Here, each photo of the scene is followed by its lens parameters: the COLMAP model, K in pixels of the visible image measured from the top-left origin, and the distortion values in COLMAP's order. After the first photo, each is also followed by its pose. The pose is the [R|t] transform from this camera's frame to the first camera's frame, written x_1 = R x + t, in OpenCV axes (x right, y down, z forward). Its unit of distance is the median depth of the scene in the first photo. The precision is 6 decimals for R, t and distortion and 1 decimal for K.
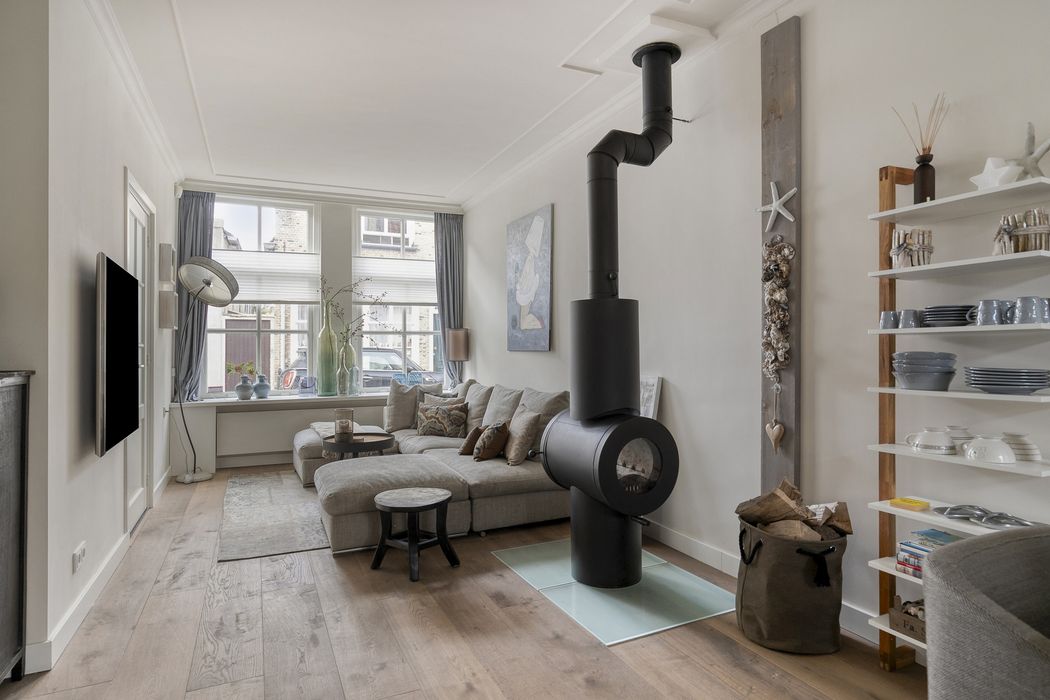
lens RADIAL K [[579.2, 0, 525.6], [0, 579.2, 346.9], [0, 0, 1]] dist [-0.033815, -0.005481]
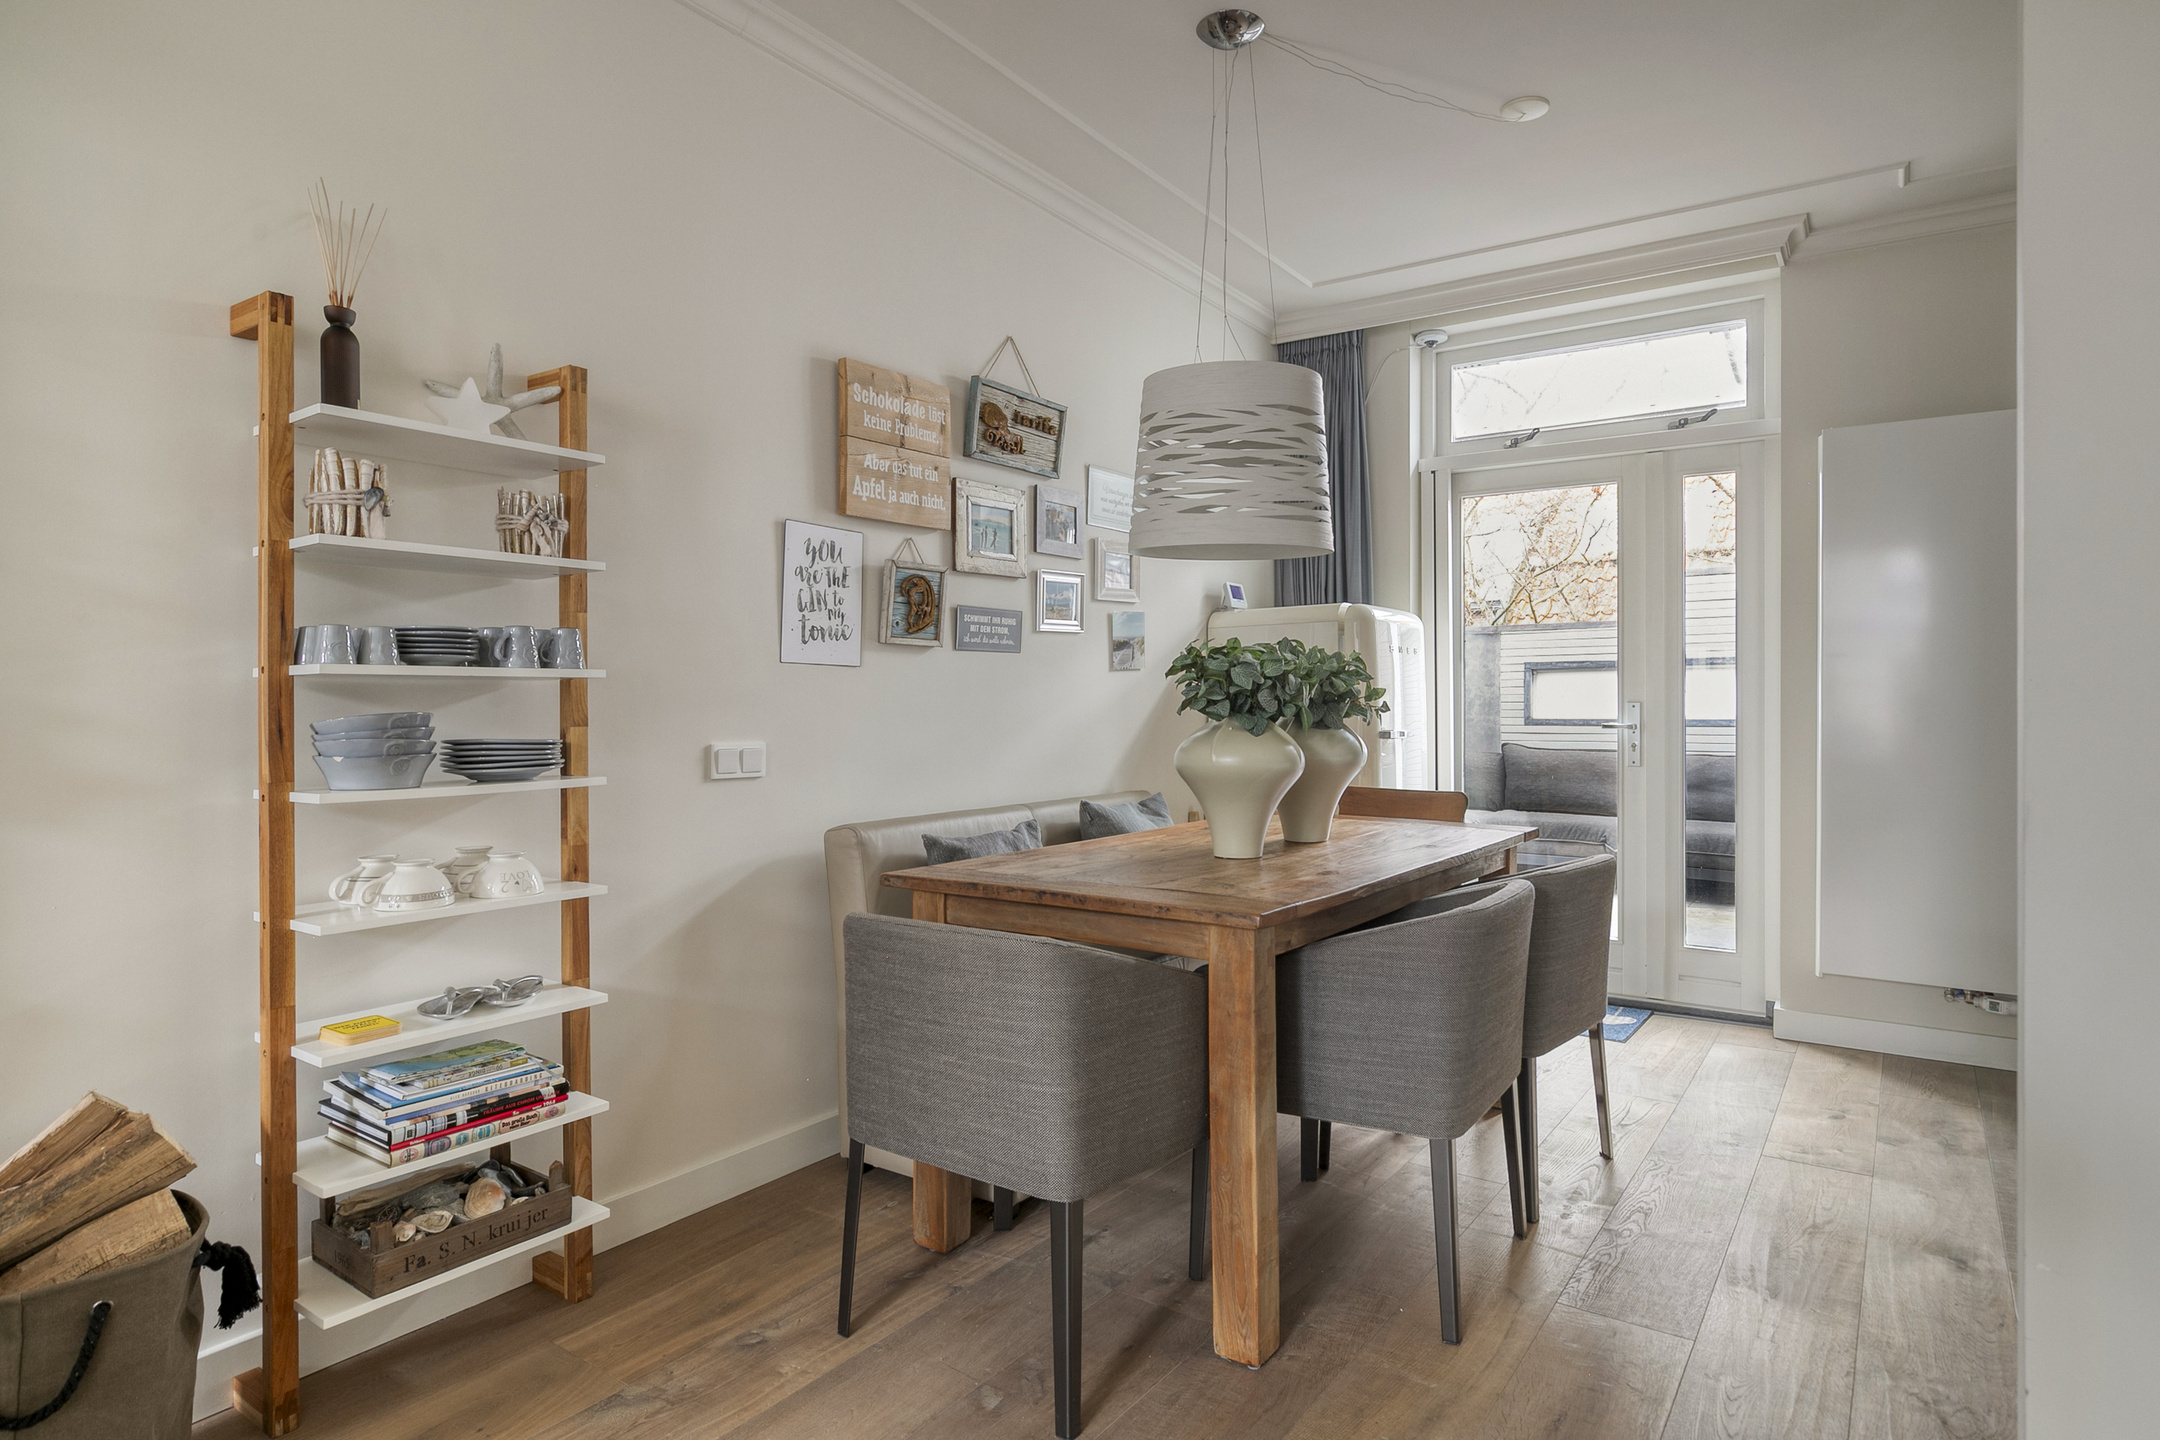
lens RADIAL K [[1191.5, 0, 1056.6], [0, 1191.5, 712.4], [0, 0, 1]] dist [-0.033815, -0.005481]
pose [[-0.487360, 0.000662, 0.873201, -0.494073], [0.001821, 0.999998, 0.000258, 0.008553], [-0.873199, 0.001715, -0.487360, 0.991807]]
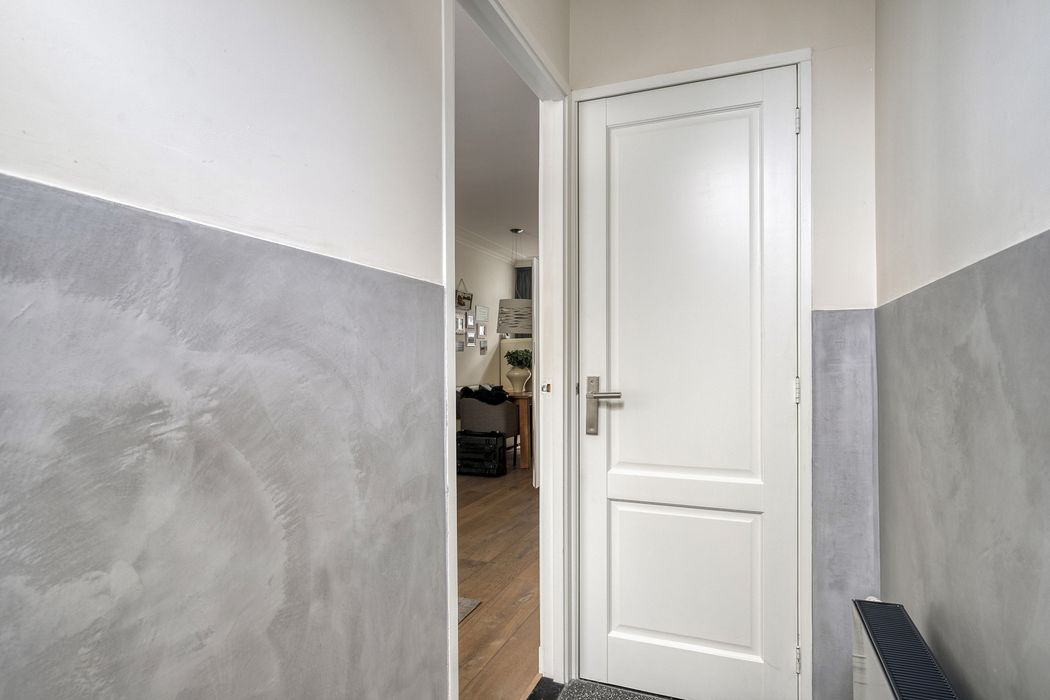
lens RADIAL K [[579.2, 0, 524.0], [0, 579.2, 348.0], [0, 0, 1]] dist [-0.033815, -0.005481]
pose [[-0.684231, 0.027515, 0.728747, -1.510950], [0.008586, 0.999523, -0.029677, 0.011916], [-0.729215, -0.014049, -0.684140, 2.038790]]
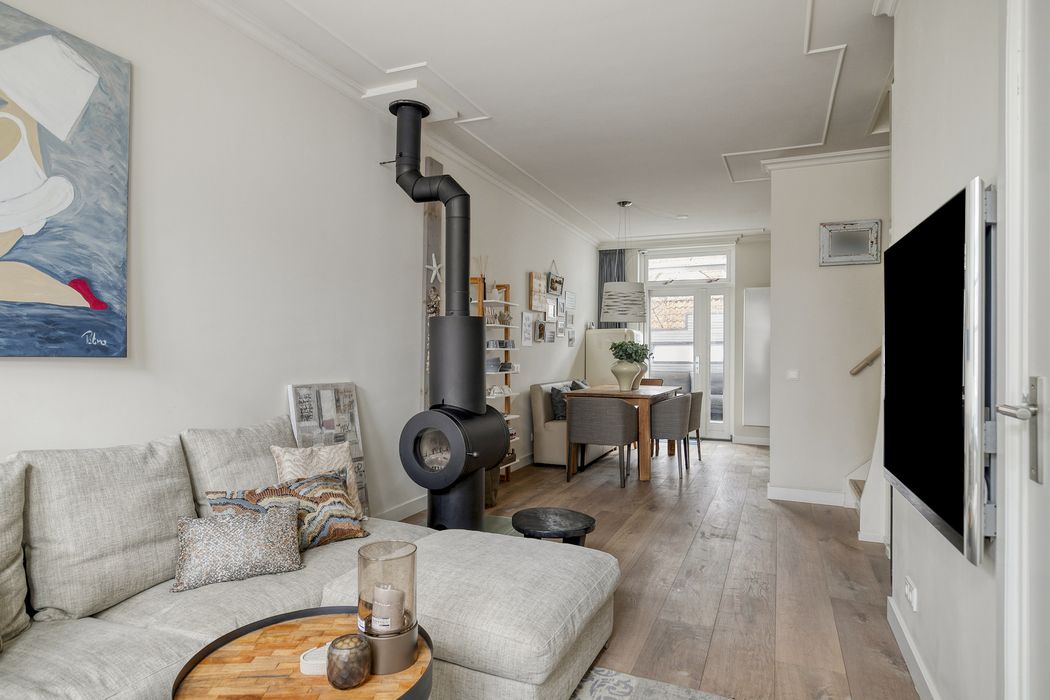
lens RADIAL K [[579.2, 0, 532.4], [0, 579.2, 355.4], [0, 0, 1]] dist [-0.033815, -0.005481]
pose [[-0.667880, 0.001602, 0.744267, -1.065530], [-0.003445, 0.999980, -0.005244, 0.011045], [-0.744261, -0.006067, -0.667862, 2.054519]]
